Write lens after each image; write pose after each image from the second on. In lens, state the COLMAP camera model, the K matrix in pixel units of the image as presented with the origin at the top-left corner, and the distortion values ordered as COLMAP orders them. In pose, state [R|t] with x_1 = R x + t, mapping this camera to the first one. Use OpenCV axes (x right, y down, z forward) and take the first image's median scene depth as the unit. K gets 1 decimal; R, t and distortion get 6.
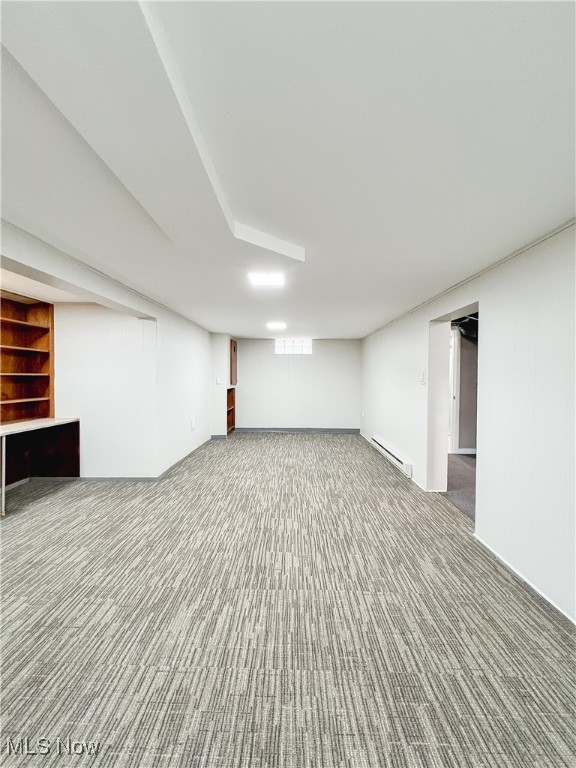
lens RADIAL K [[308.6, 0, 288.0], [0, 308.6, 384.0], [0, 0, 1]] dist [0.000347, 0.000084]
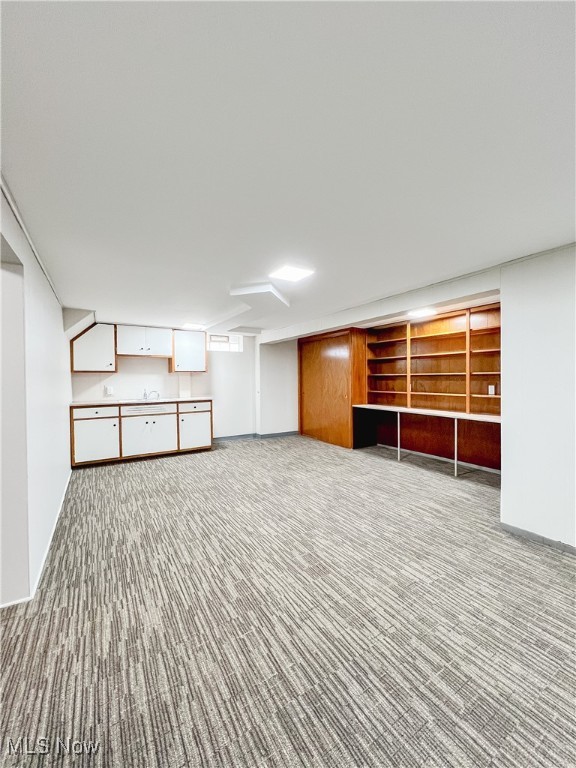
lens RADIAL K [[308.6, 0, 288.0], [0, 308.6, 384.0], [0, 0, 1]] dist [0.000347, 0.000084]
pose [[-0.843412, 0.012116, -0.537131, 0.472882], [-0.008452, 0.999323, 0.035814, -0.030535], [0.537201, 0.034746, -0.842738, 1.857583]]
